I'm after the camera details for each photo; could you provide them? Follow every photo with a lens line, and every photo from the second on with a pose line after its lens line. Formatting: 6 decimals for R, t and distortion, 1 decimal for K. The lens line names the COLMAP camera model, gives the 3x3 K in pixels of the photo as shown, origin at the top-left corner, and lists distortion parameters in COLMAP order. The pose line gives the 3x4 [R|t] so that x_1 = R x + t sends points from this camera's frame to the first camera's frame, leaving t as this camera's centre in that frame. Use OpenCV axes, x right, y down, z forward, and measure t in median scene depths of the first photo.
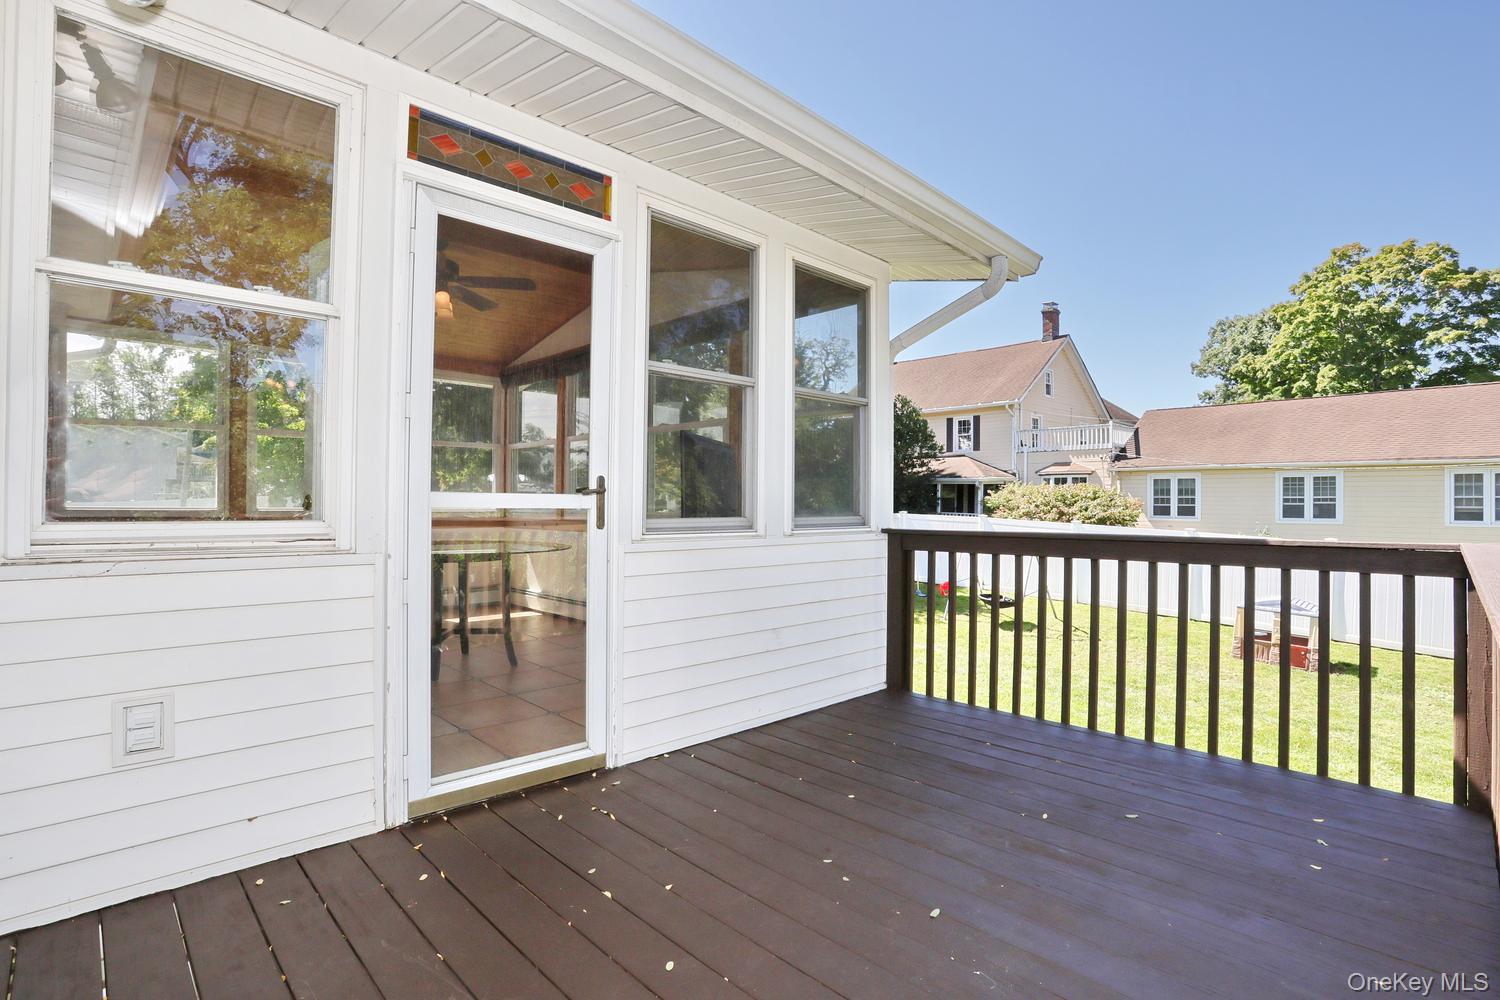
lens RADIAL K [[724.0, 0, 745.0], [0, 724.0, 500.2], [0, 0, 1]] dist [-0.082537, 0.036227]
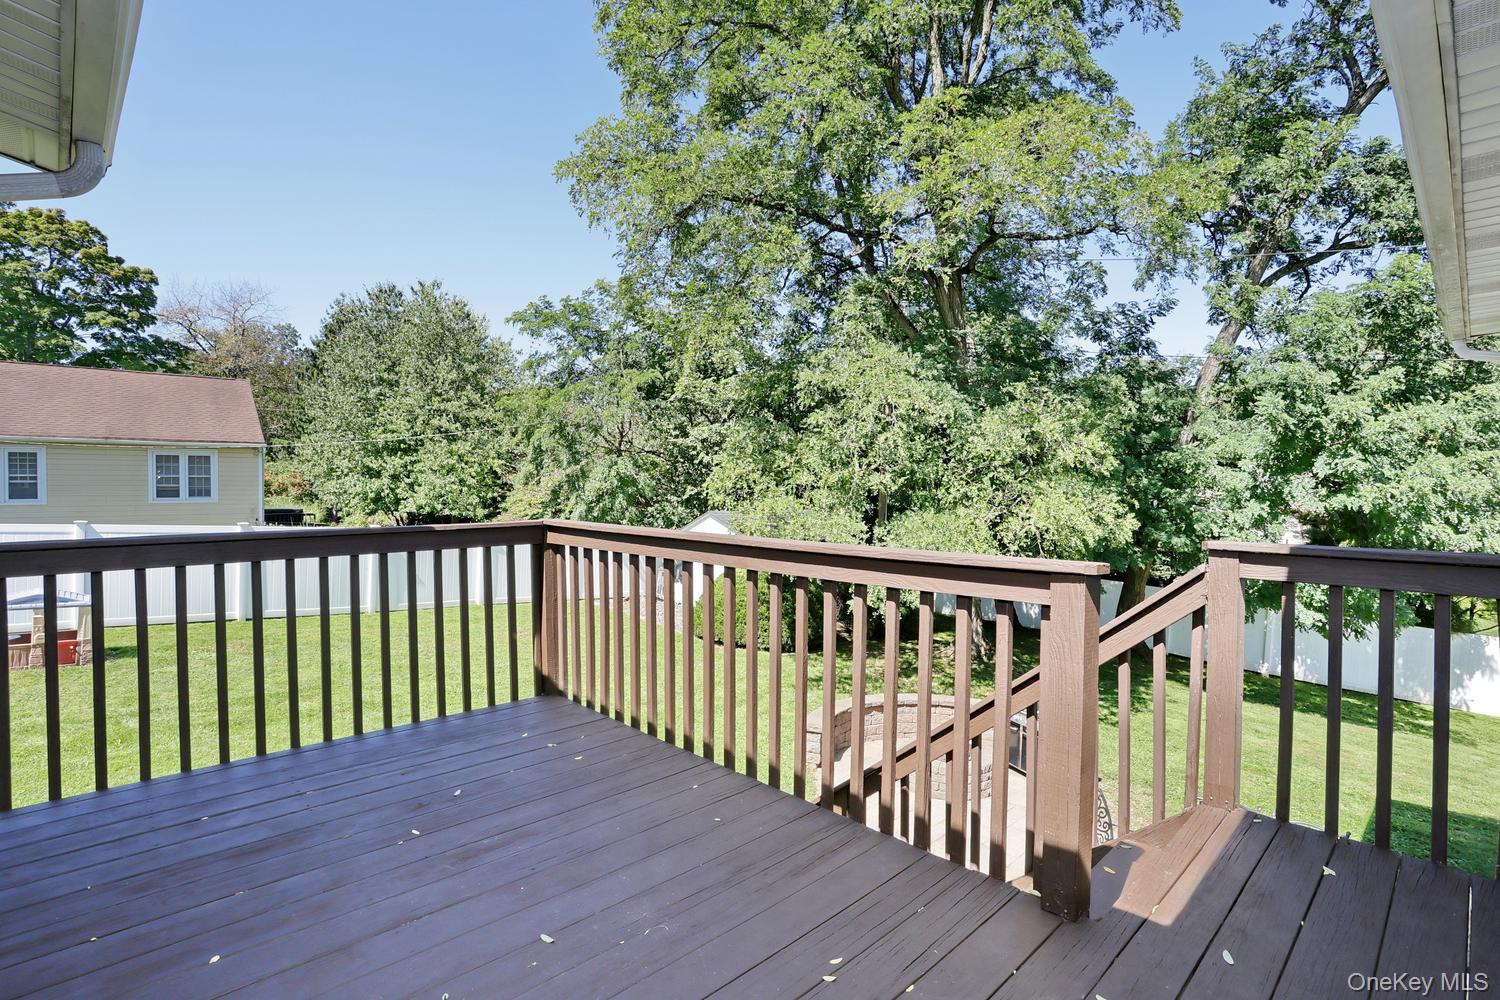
lens RADIAL K [[724.0, 0, 745.0], [0, 724.0, 500.2], [0, 0, 1]] dist [-0.082537, 0.036227]
pose [[0.000866, -0.028279, 0.999600, -0.099246], [-0.006181, 0.999581, 0.028284, -0.005378], [-0.999981, -0.006203, 0.000690, 0.109585]]
